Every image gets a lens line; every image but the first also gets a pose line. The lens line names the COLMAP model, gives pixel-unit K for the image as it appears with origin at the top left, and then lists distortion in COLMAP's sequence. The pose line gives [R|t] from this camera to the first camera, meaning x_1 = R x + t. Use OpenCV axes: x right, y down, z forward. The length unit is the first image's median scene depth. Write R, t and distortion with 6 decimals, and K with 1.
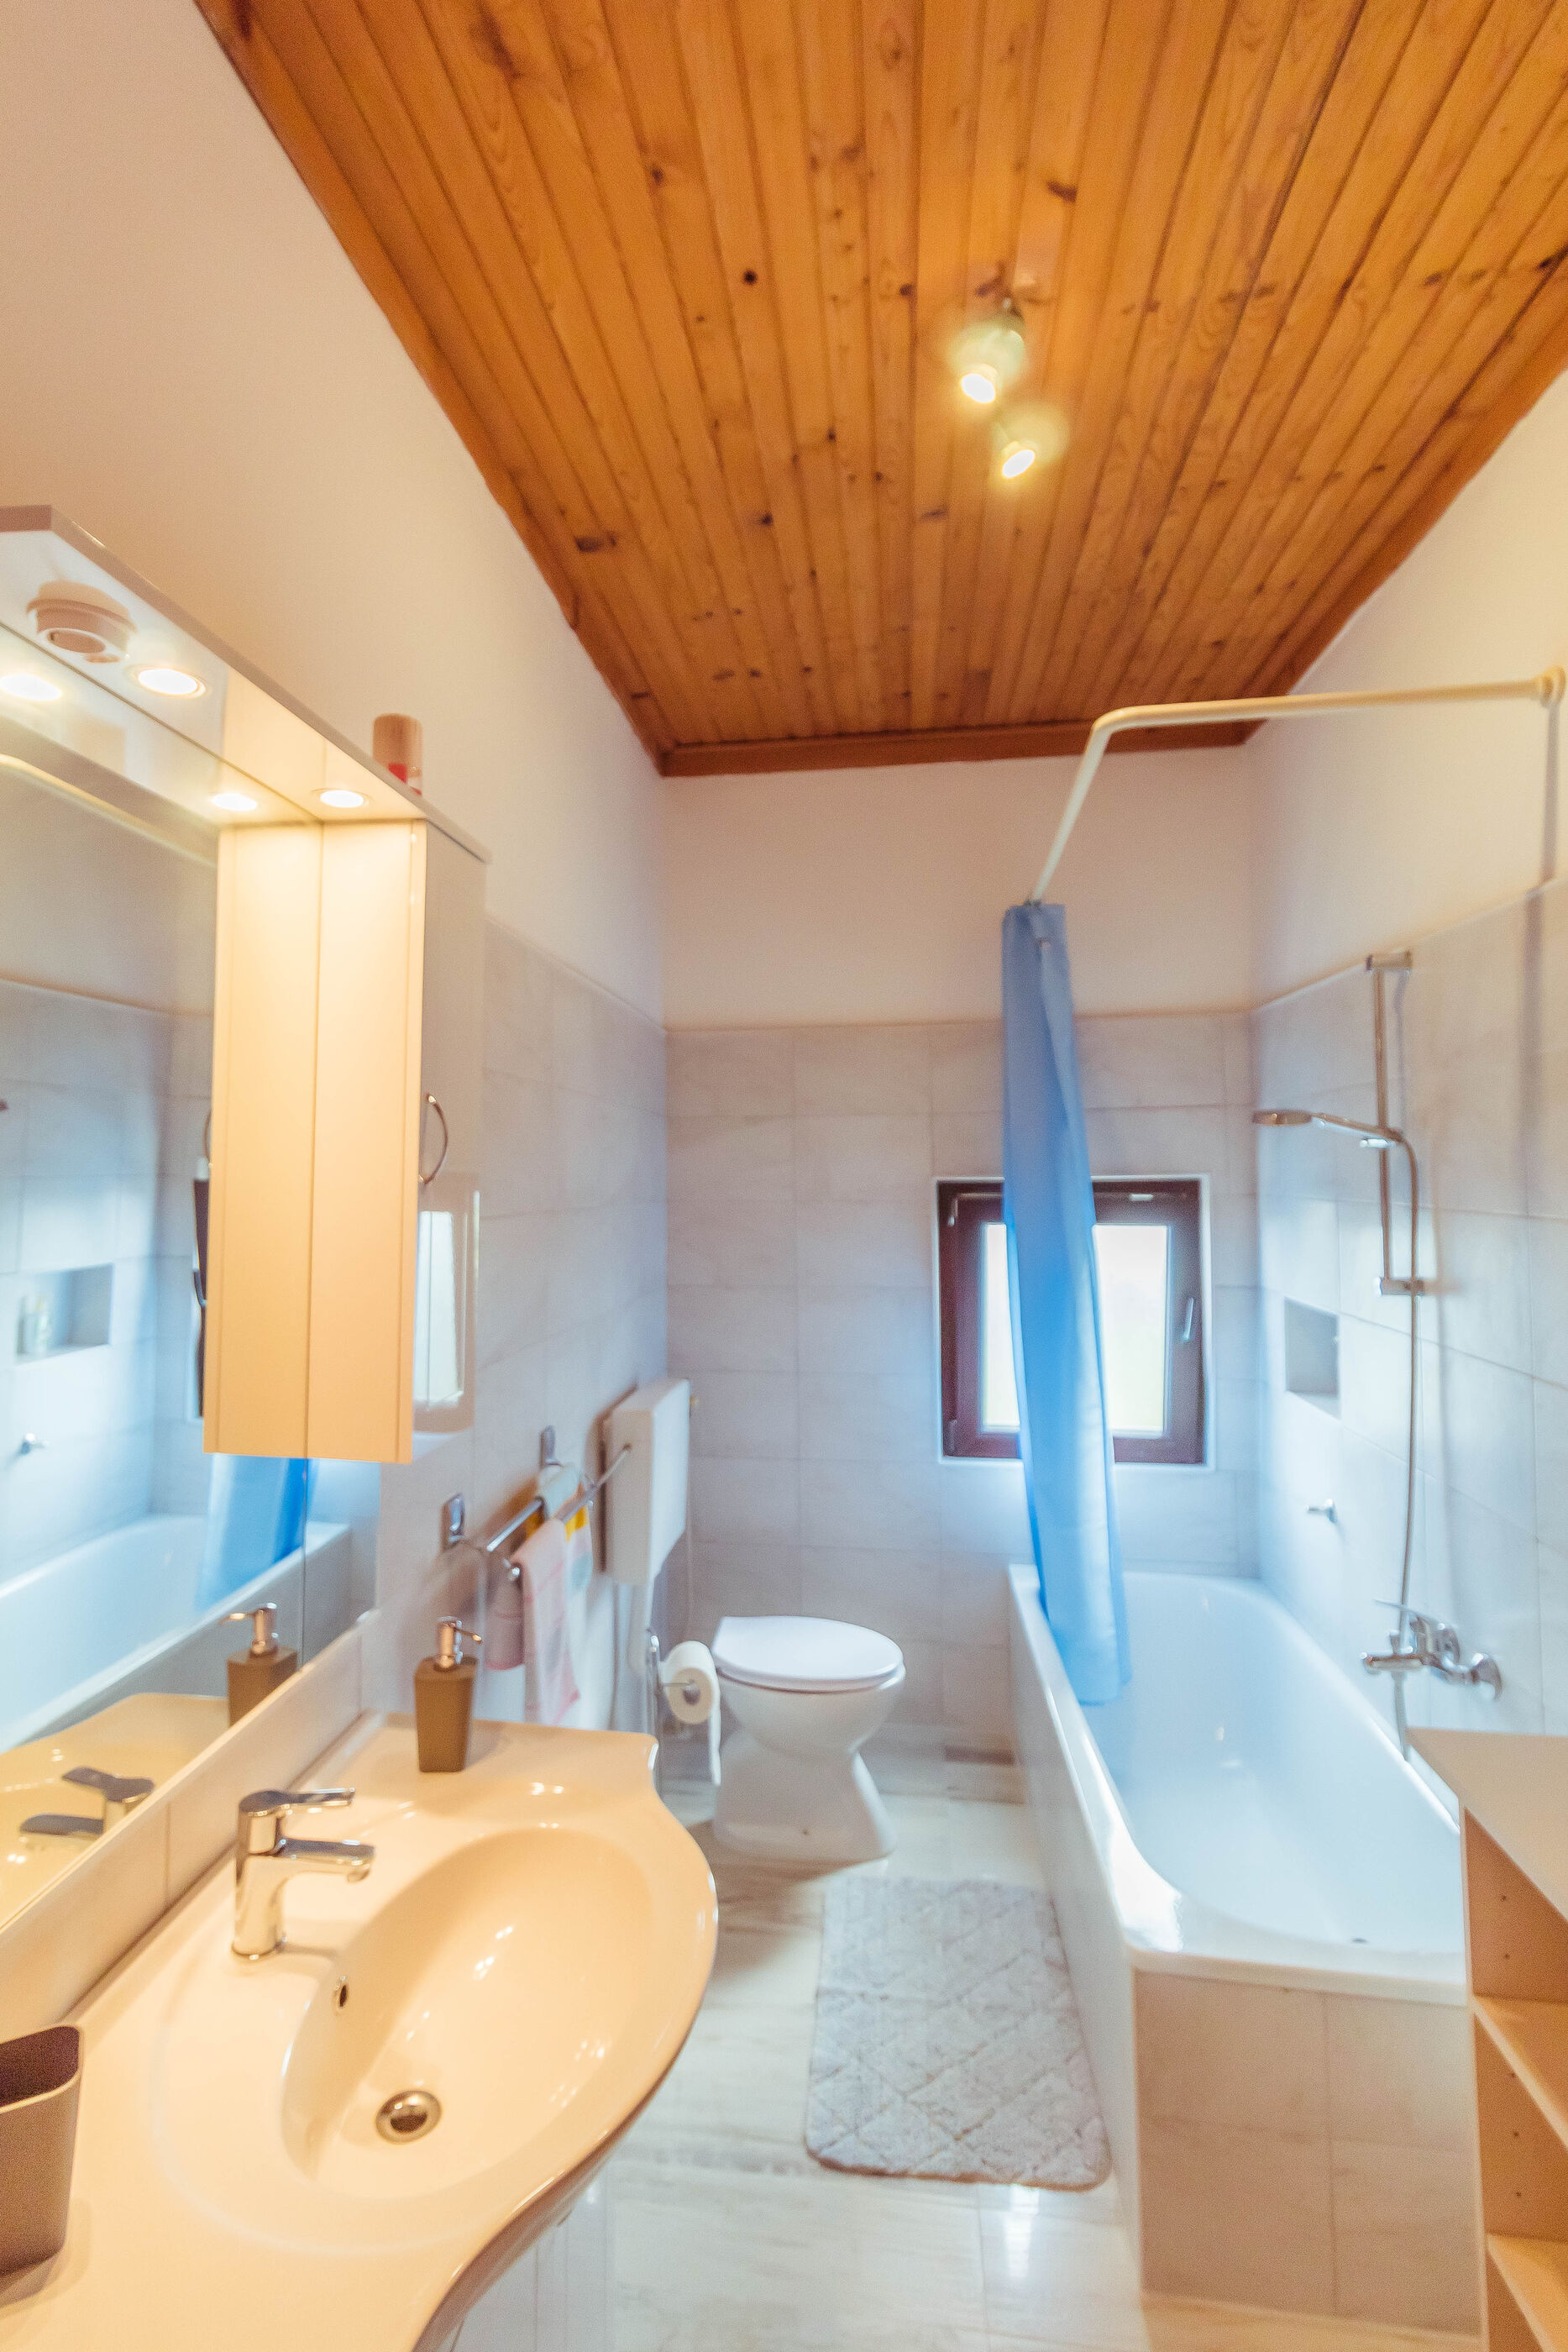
lens RADIAL K [[1139.2, 0, 720.9], [0, 1139.2, 1166.9], [0, 0, 1]] dist [0.002790, -0.012524]
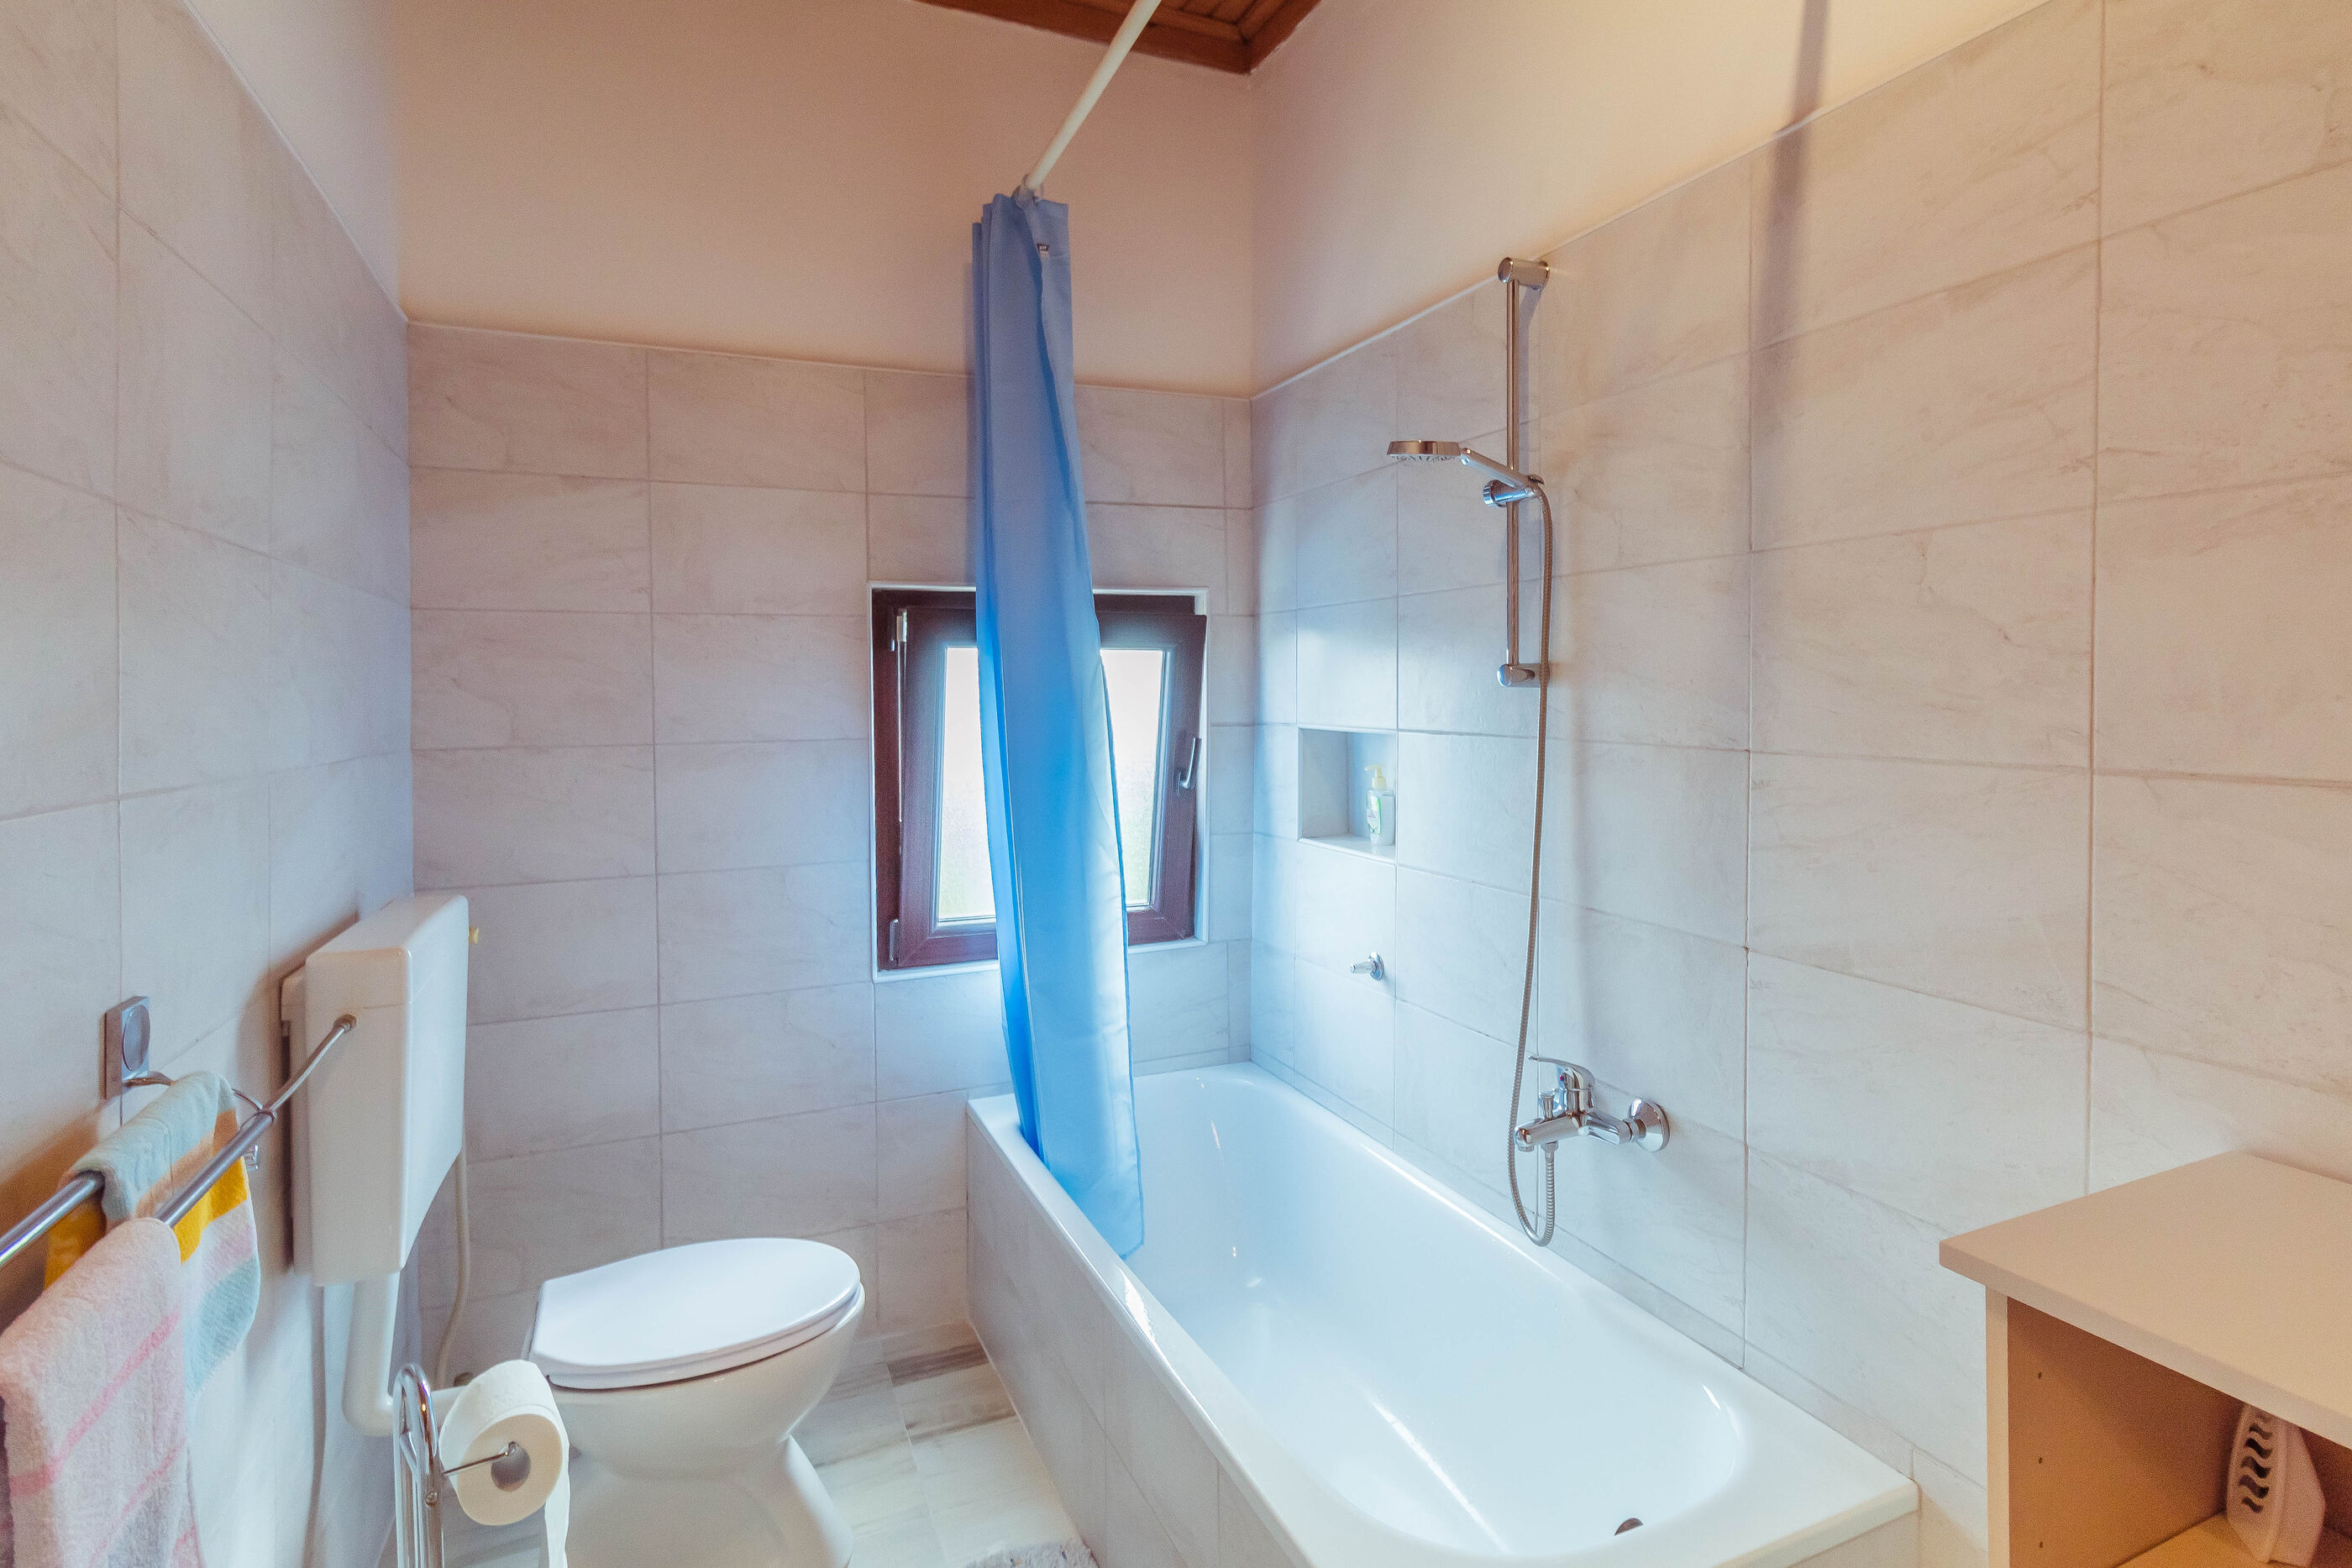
lens RADIAL K [[1139.2, 0, 1222.0], [0, 1139.2, 713.4], [0, 0, 1]] dist [0.002790, -0.012524]
pose [[0.828373, -0.011107, 0.560066, -0.035340], [-0.000729, 0.999781, 0.020905, 0.085674], [-0.560176, -0.017726, 0.828184, 0.320301]]
